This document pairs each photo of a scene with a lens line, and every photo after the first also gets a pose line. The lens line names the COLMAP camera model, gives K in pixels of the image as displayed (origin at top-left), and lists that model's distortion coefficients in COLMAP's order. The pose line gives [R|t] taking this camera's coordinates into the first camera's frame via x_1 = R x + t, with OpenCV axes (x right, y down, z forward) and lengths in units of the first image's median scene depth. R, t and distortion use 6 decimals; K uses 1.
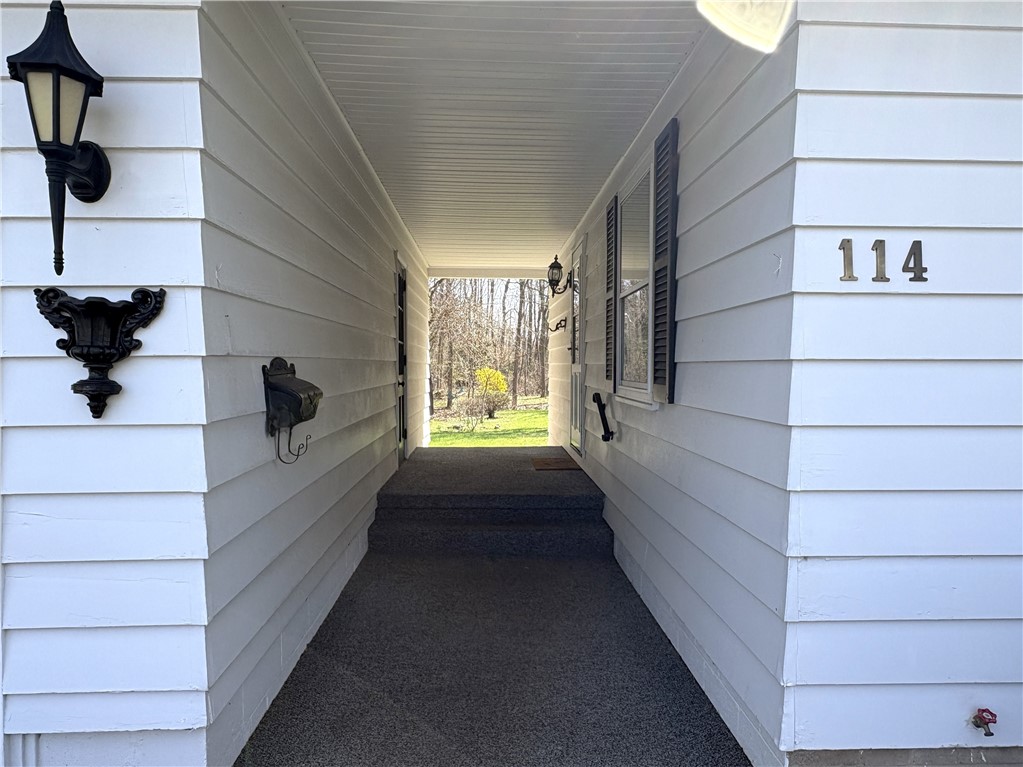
lens RADIAL K [[681.4, 0, 512.9], [0, 681.4, 385.2], [0, 0, 1]] dist [0.001654, 0.002313]
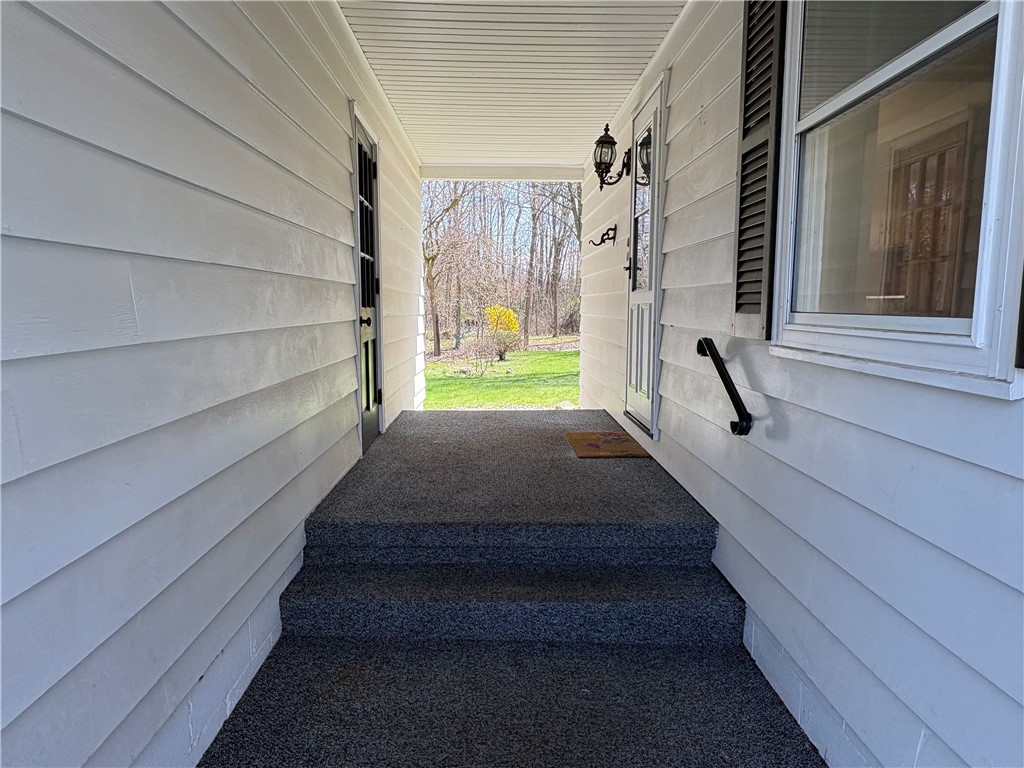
lens RADIAL K [[682.0, 0, 510.4], [0, 682.0, 384.1], [0, 0, 1]] dist [0.001654, 0.002313]
pose [[0.999842, 0.003096, -0.017516, -0.016928], [-0.001559, 0.996198, 0.087106, 0.000598], [0.017719, -0.087065, 0.996045, 0.327406]]
